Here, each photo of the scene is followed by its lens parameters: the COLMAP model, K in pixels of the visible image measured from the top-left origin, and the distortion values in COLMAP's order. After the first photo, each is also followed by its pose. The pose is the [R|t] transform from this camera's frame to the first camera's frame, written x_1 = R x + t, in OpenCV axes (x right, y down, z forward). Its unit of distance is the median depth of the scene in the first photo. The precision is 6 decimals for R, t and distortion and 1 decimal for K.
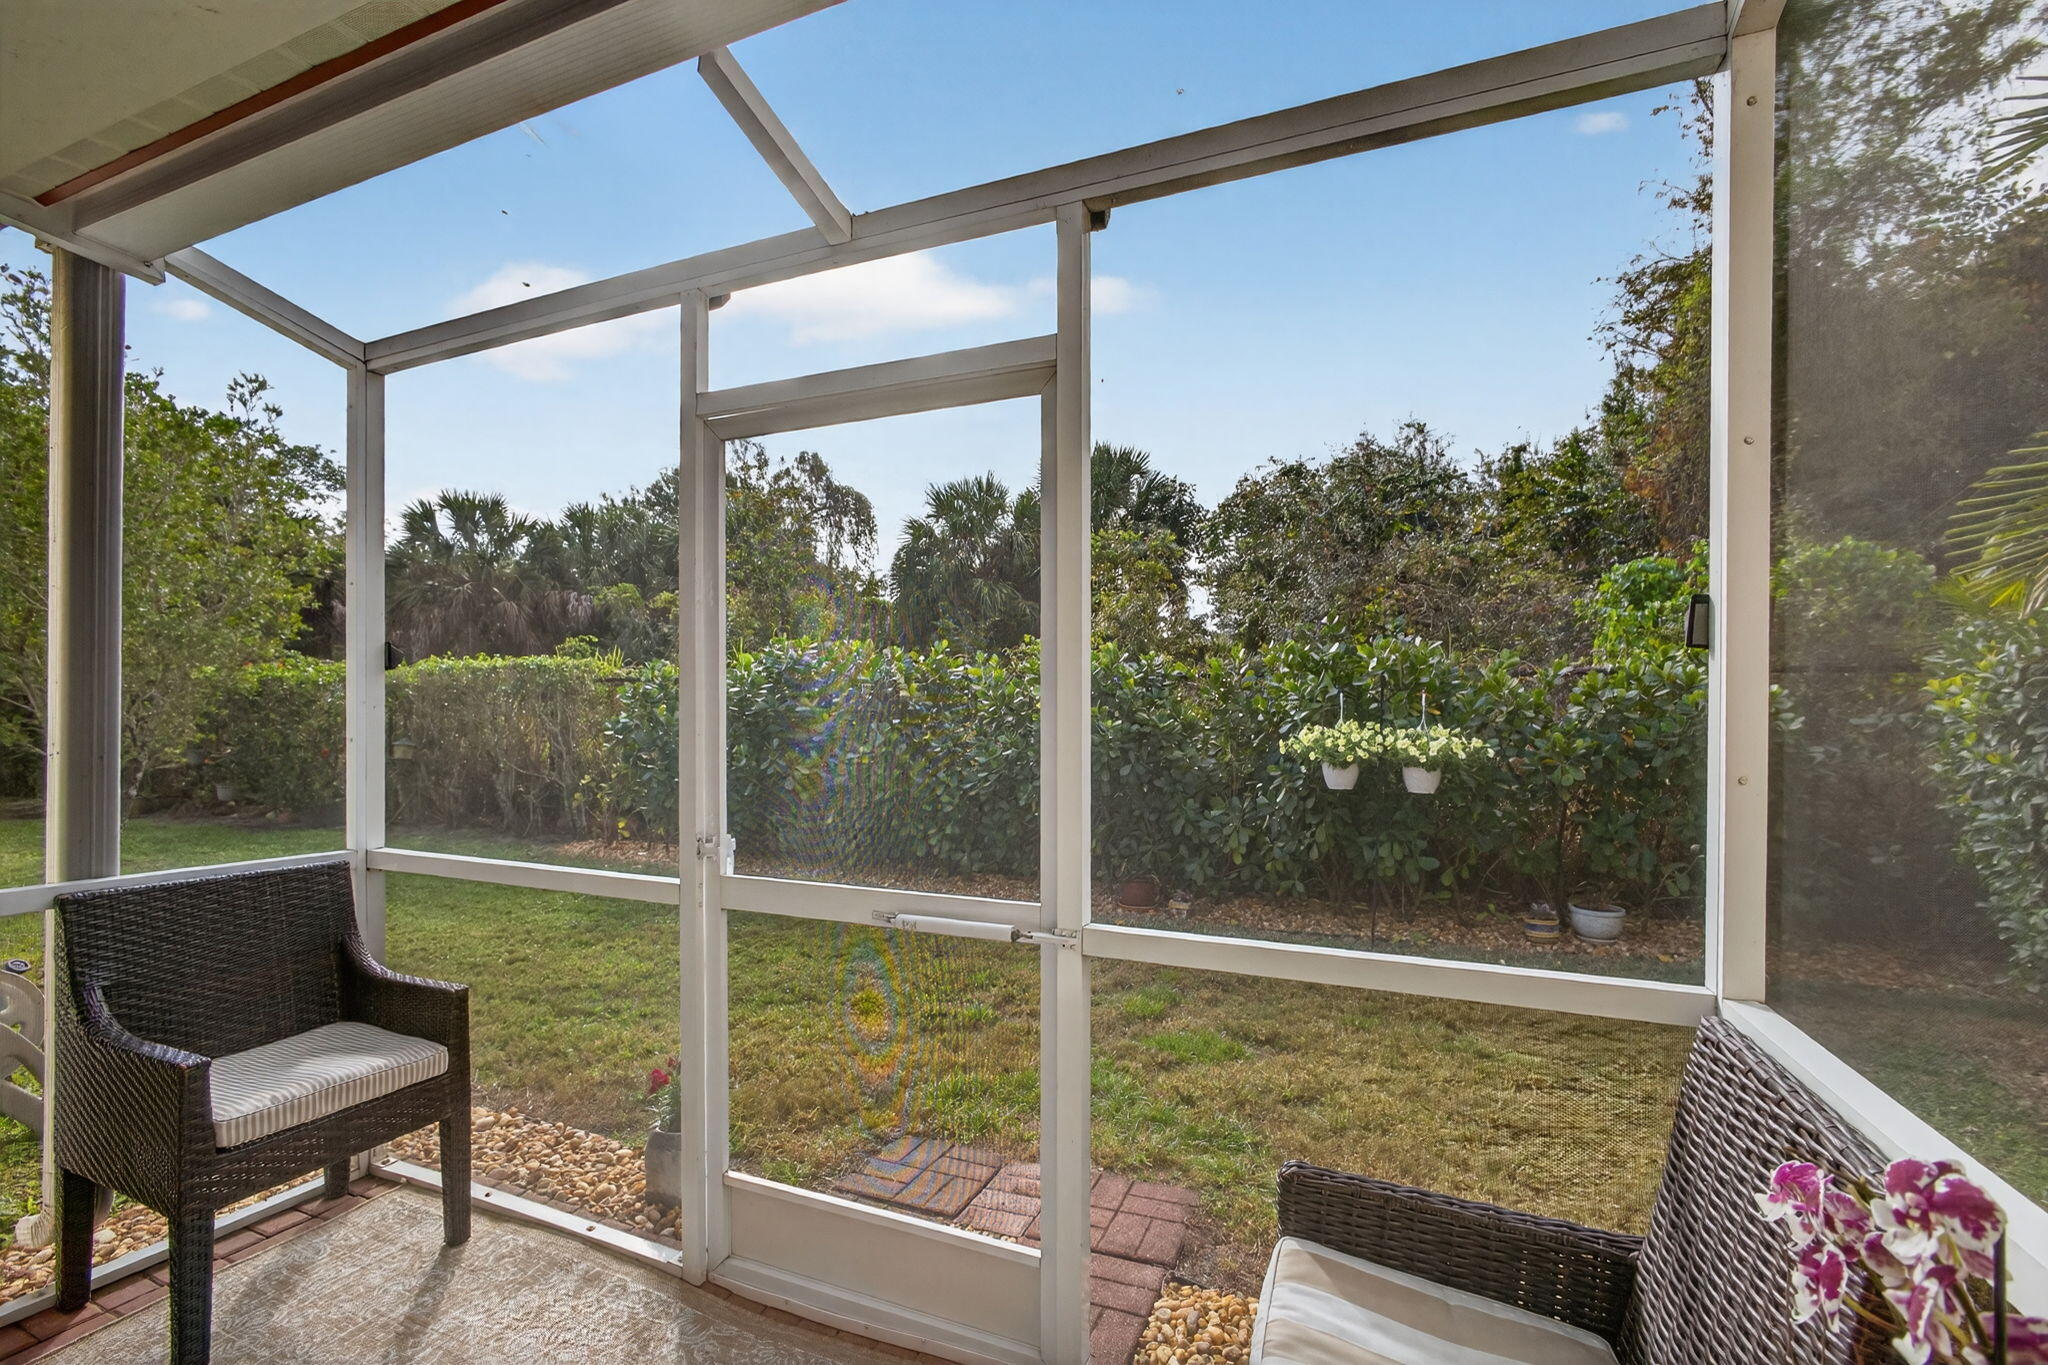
lens RADIAL K [[897.1, 0, 1020.8], [0, 897.1, 735.6], [0, 0, 1]] dist [0.001803, 0.000212]
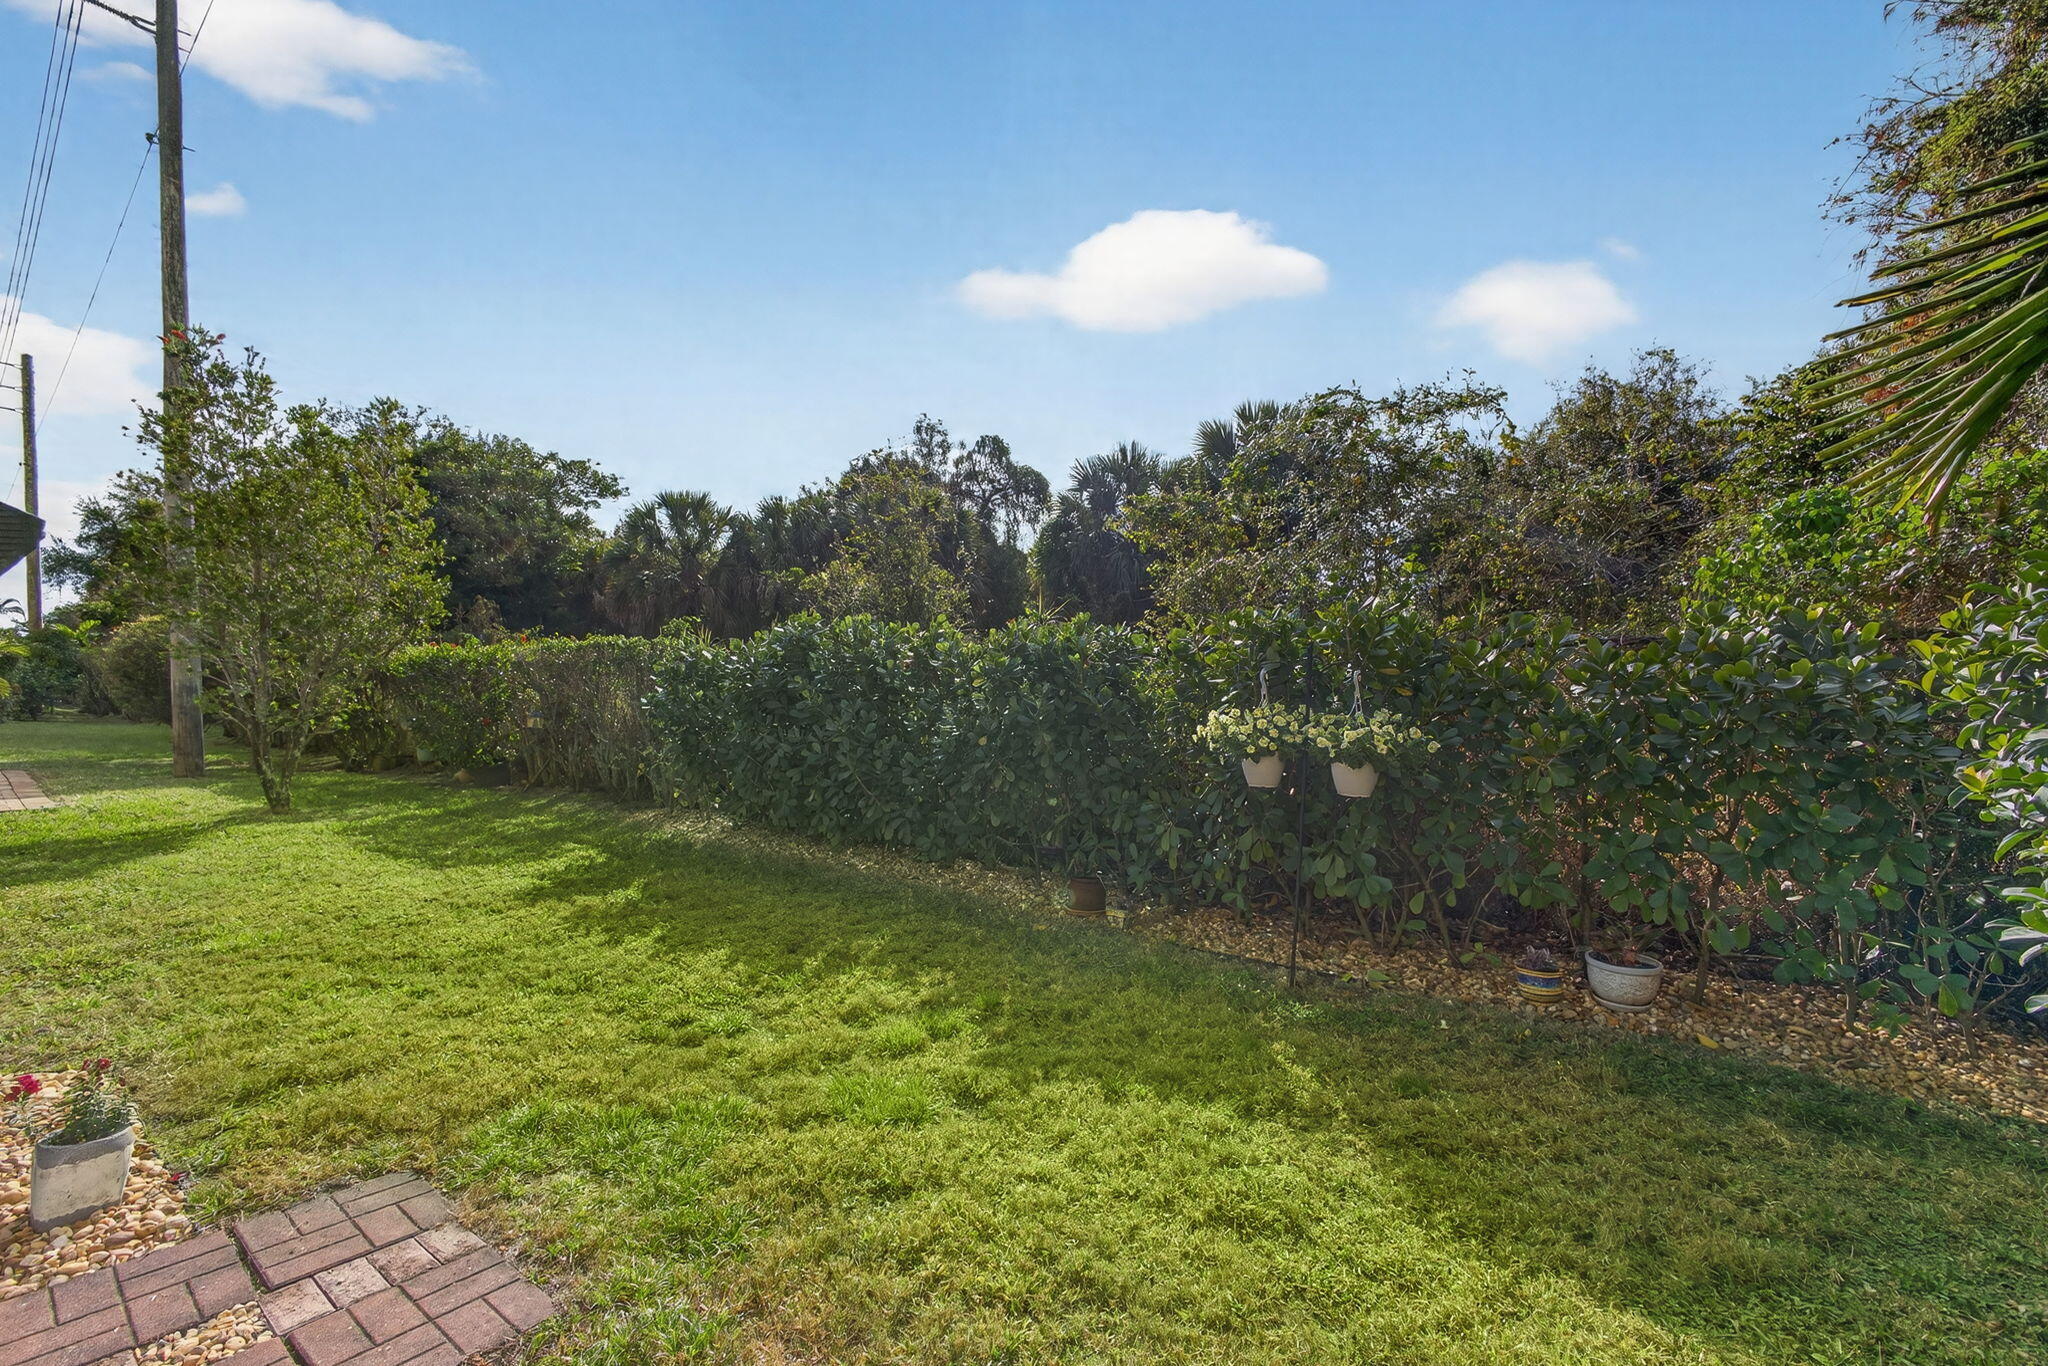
lens RADIAL K [[887.0, 0, 1029.8], [0, 887.0, 698.8], [0, 0, 1]] dist [-0.001338, 0.000280]
pose [[0.964468, 0.007659, -0.264087, 0.103392], [-0.011371, 0.999857, -0.012531, -0.002167], [0.263953, 0.015089, 0.964417, 0.046798]]
